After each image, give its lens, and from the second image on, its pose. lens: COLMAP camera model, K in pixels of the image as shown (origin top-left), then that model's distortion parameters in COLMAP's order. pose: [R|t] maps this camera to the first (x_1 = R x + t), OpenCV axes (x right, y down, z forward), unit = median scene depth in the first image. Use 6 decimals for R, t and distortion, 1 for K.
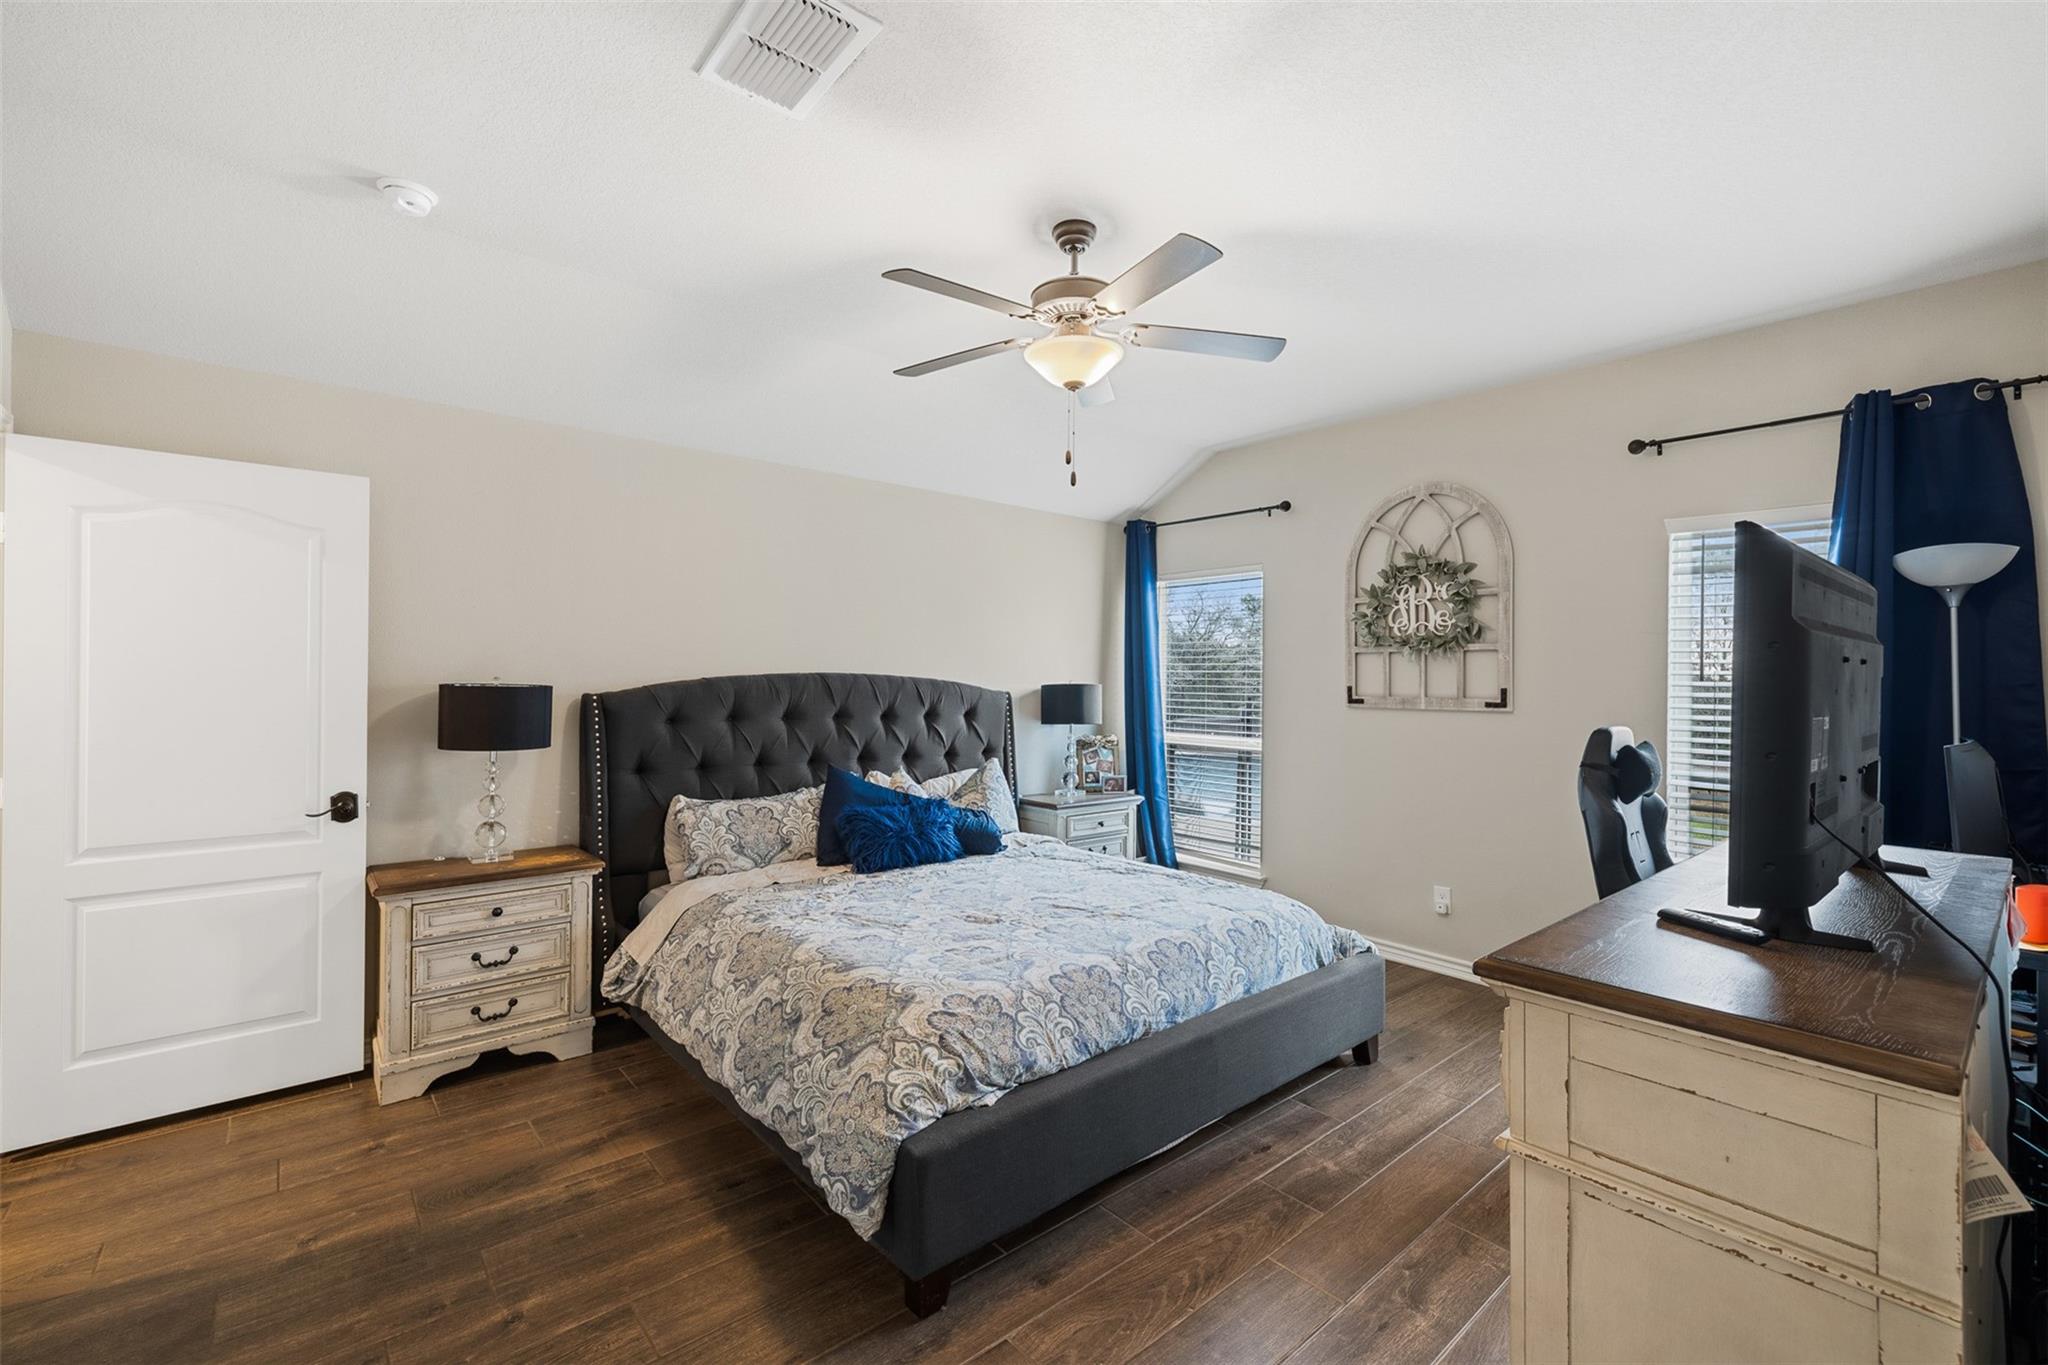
lens RADIAL K [[862.9, 0, 1018.5], [0, 862.9, 673.0], [0, 0, 1]] dist [-0.001804, -0.000160]
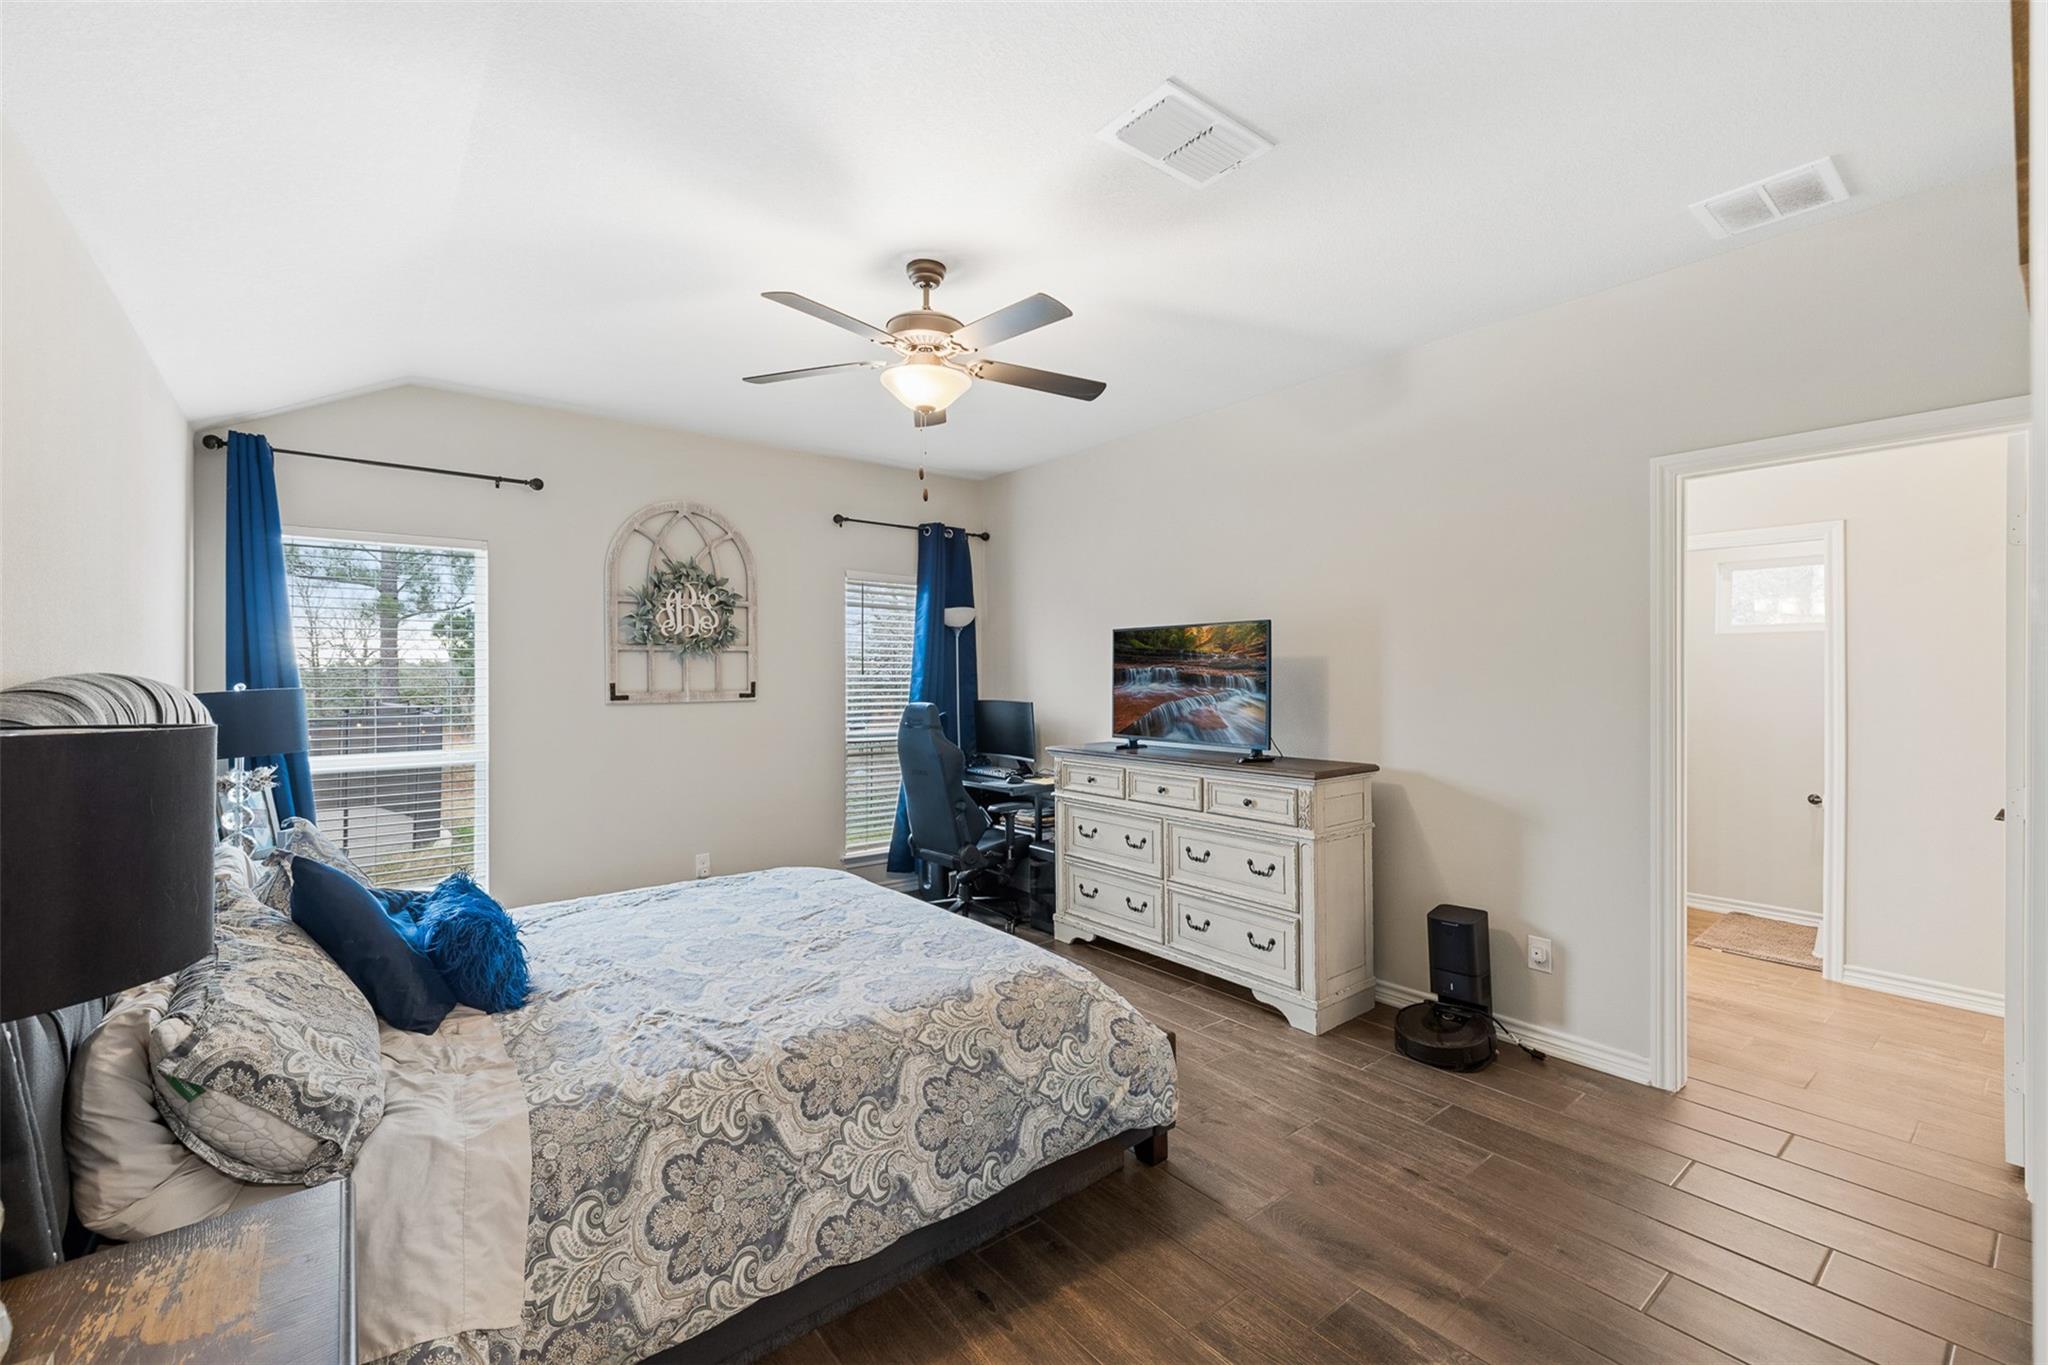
lens RADIAL K [[862.9, 0, 1018.5], [0, 862.9, 673.0], [0, 0, 1]] dist [-0.001804, -0.000160]
pose [[0.035824, -0.006973, 0.999334, -0.651671], [-0.001171, 0.999975, 0.007019, -0.004518], [-0.999357, -0.001422, 0.035815, 0.532441]]
